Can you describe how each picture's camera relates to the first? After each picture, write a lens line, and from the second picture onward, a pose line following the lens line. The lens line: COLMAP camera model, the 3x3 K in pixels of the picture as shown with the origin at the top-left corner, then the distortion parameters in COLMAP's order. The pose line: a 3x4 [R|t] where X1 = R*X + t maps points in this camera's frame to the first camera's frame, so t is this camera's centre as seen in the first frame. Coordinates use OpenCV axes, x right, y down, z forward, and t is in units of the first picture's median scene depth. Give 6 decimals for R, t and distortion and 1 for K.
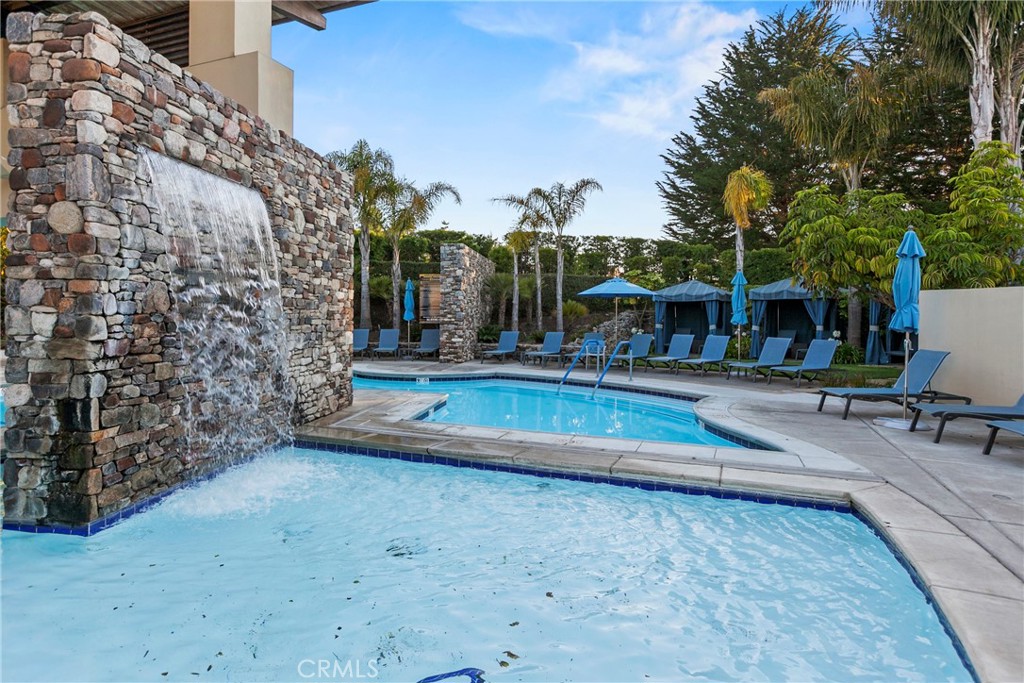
lens RADIAL K [[581.5, 0, 512.0], [0, 581.5, 341.5], [0, 0, 1]] dist [-0.002813, -0.000679]
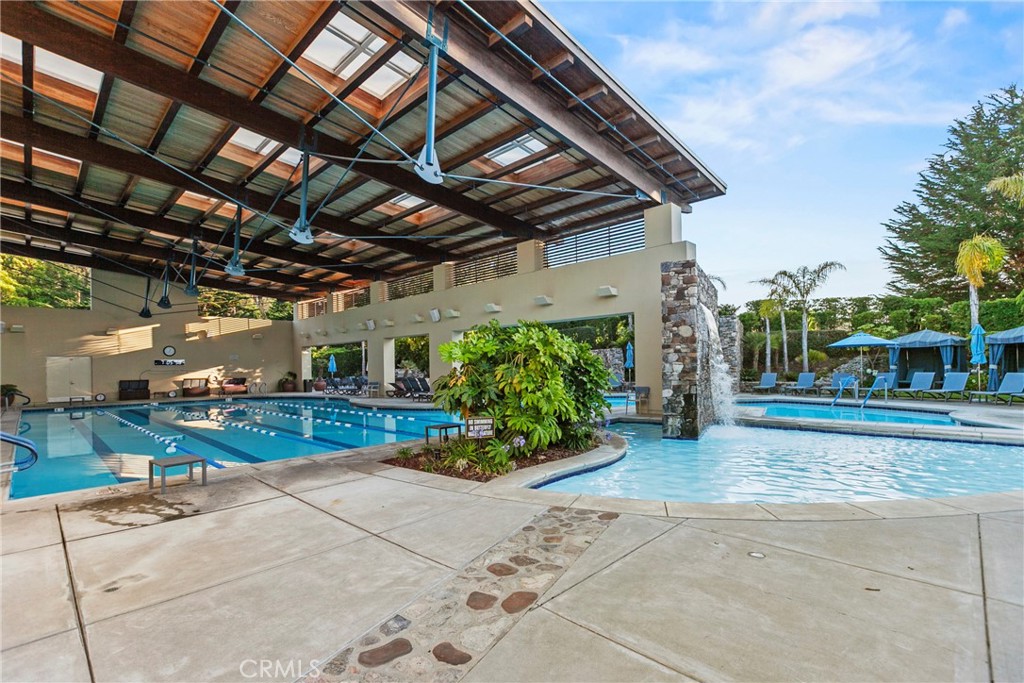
lens RADIAL K [[469.4, 0, 512.6], [0, 469.4, 377.9], [0, 0, 1]] dist [0.001344, 0.000026]
pose [[0.923810, -0.014040, -0.382593, -0.129579], [0.007328, 0.999793, -0.018996, 0.010896], [0.382780, 0.014745, 0.923722, -0.284423]]
